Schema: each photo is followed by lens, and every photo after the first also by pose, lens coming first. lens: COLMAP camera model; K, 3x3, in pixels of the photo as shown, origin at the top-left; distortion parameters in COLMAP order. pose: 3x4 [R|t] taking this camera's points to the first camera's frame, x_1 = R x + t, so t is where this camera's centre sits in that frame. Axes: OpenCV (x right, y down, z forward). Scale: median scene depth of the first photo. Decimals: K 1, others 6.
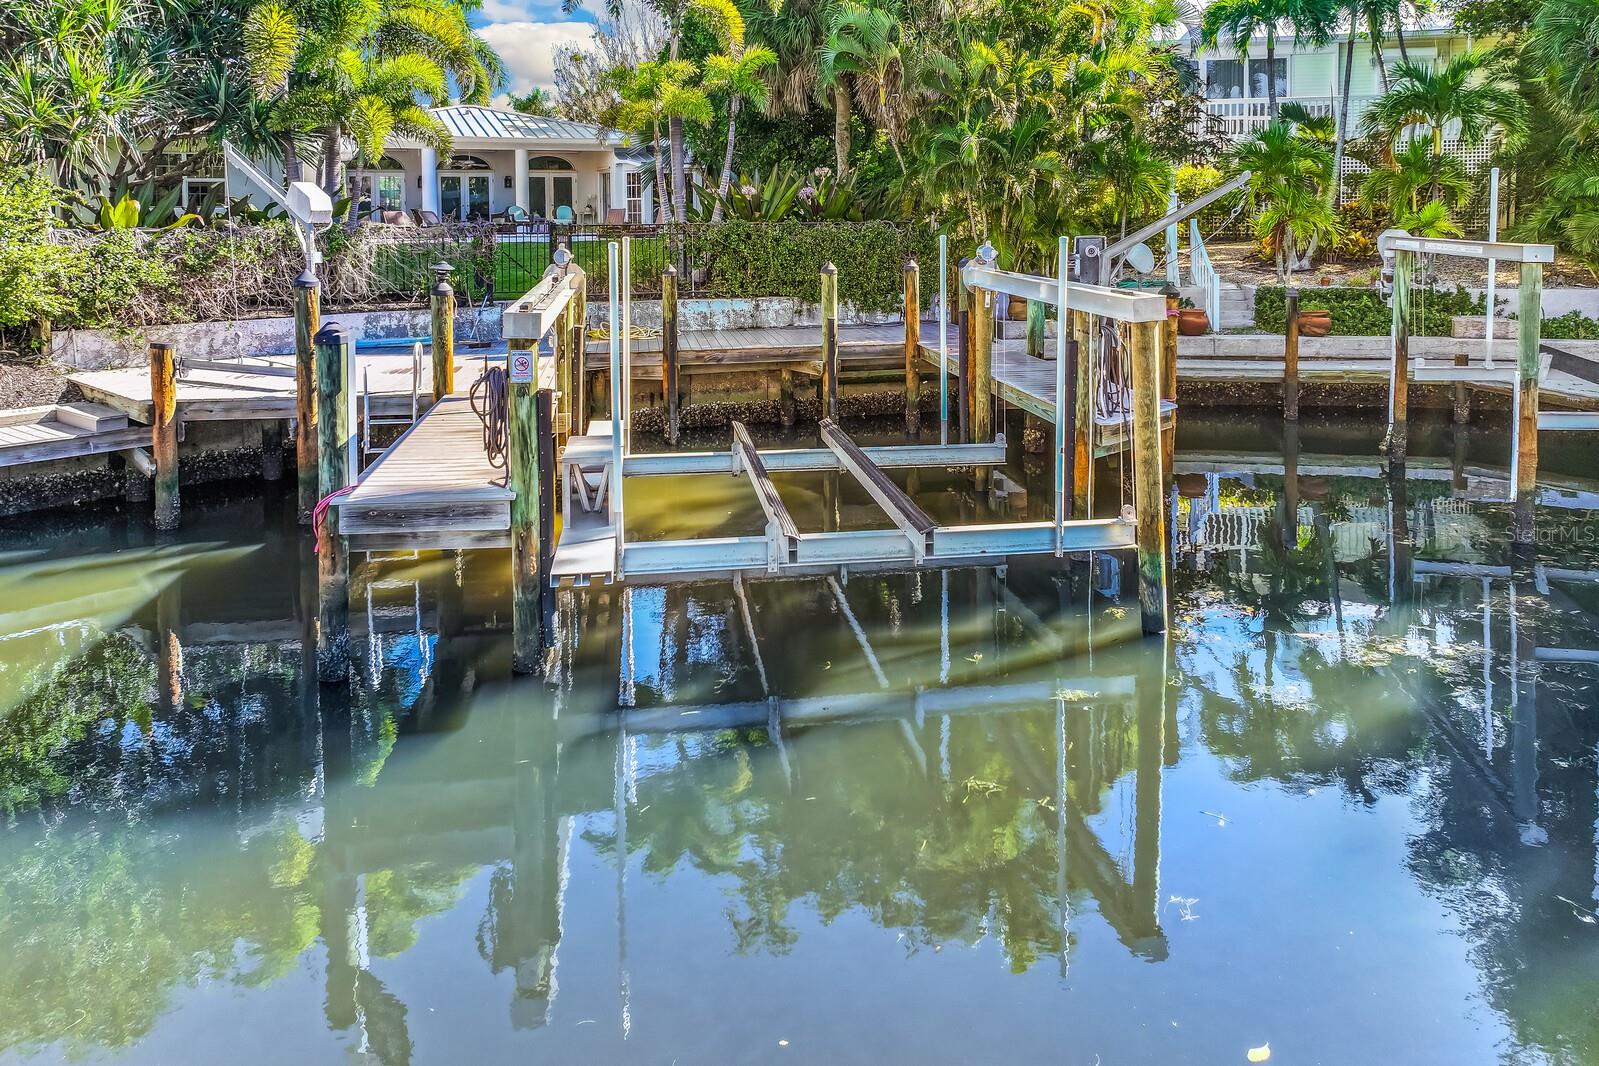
lens RADIAL K [[1141.3, 0, 806.8], [0, 1141.3, 270.6], [0, 0, 1]] dist [0.005277, 0.006171]
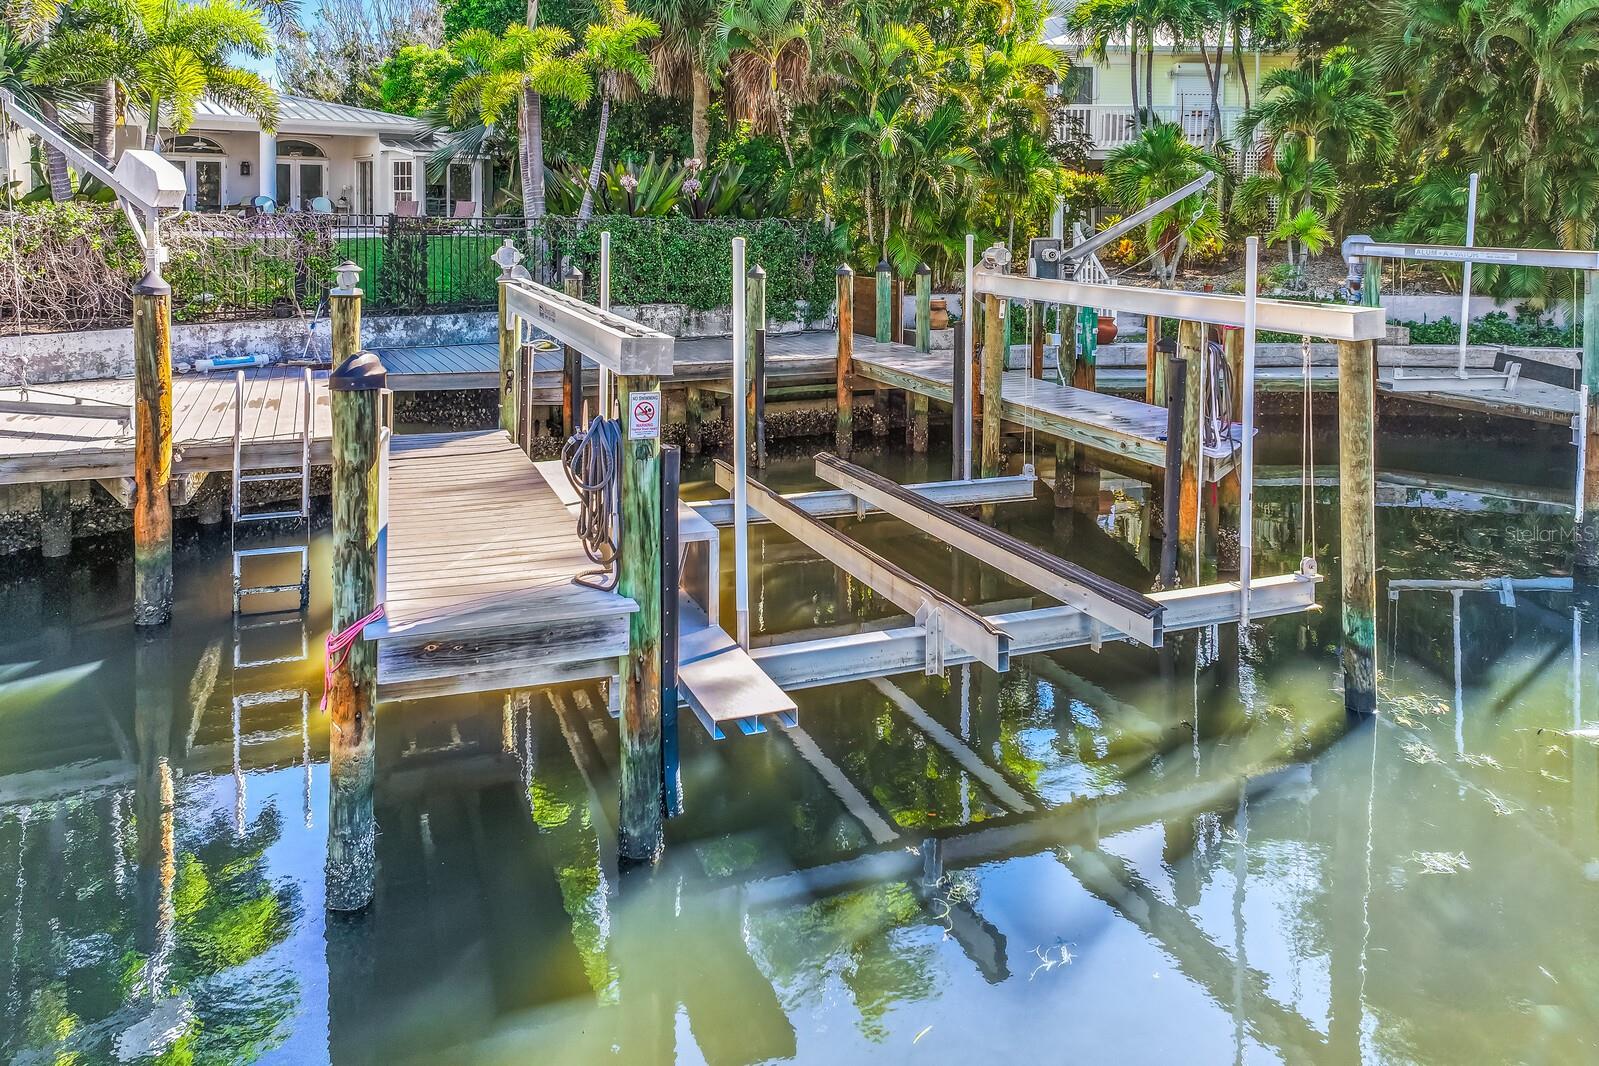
lens RADIAL K [[1154.1, 0, 814.4], [0, 1154.1, 265.8], [0, 0, 1]] dist [0.003423, 0.000050]
pose [[0.971473, 0.006566, 0.237058, -0.146491], [-0.005119, 0.999964, -0.006719, -0.000882], [-0.237094, 0.005314, 0.971472, 0.138478]]
